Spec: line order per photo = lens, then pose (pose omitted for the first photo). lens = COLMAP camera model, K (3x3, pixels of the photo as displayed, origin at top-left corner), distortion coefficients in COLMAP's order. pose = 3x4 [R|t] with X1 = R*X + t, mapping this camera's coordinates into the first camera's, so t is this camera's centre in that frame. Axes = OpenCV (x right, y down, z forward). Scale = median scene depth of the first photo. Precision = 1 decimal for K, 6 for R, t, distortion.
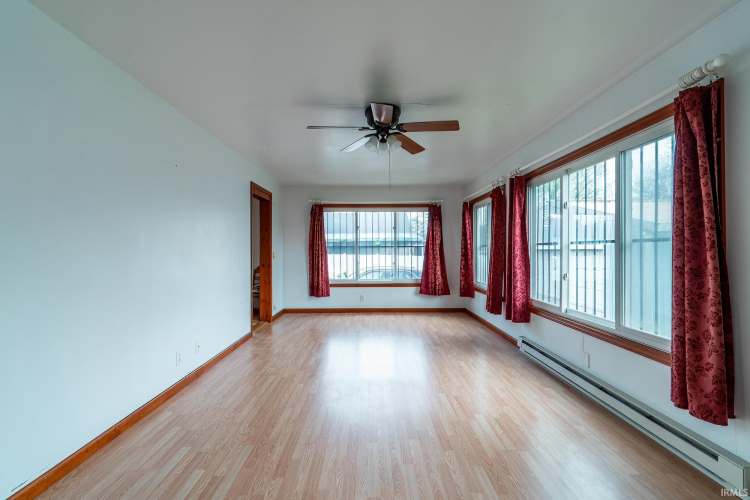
lens RADIAL K [[331.6, 0, 376.5], [0, 331.6, 247.0], [0, 0, 1]] dist [-0.004472, 0.001580]
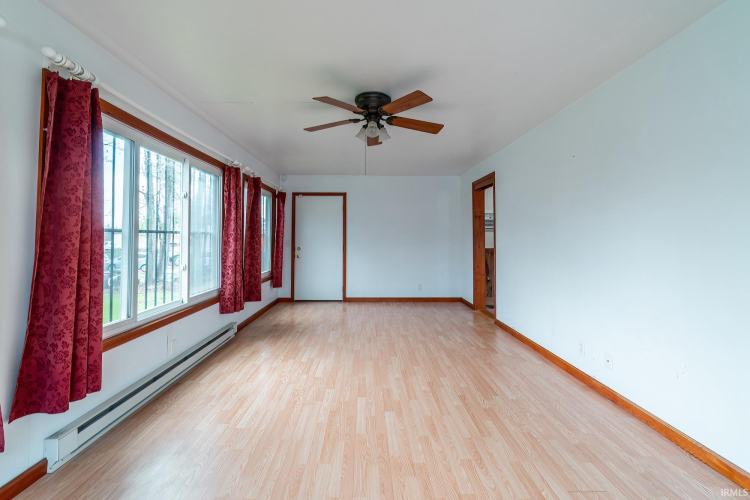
lens RADIAL K [[331.6, 0, 367.1], [0, 331.6, 247.3], [0, 0, 1]] dist [-0.004472, 0.001580]
pose [[-0.999879, 0.002906, 0.015269, 0.022604], [0.003181, 0.999832, 0.018060, 0.017523], [-0.015214, 0.018107, -0.999720, 1.948415]]
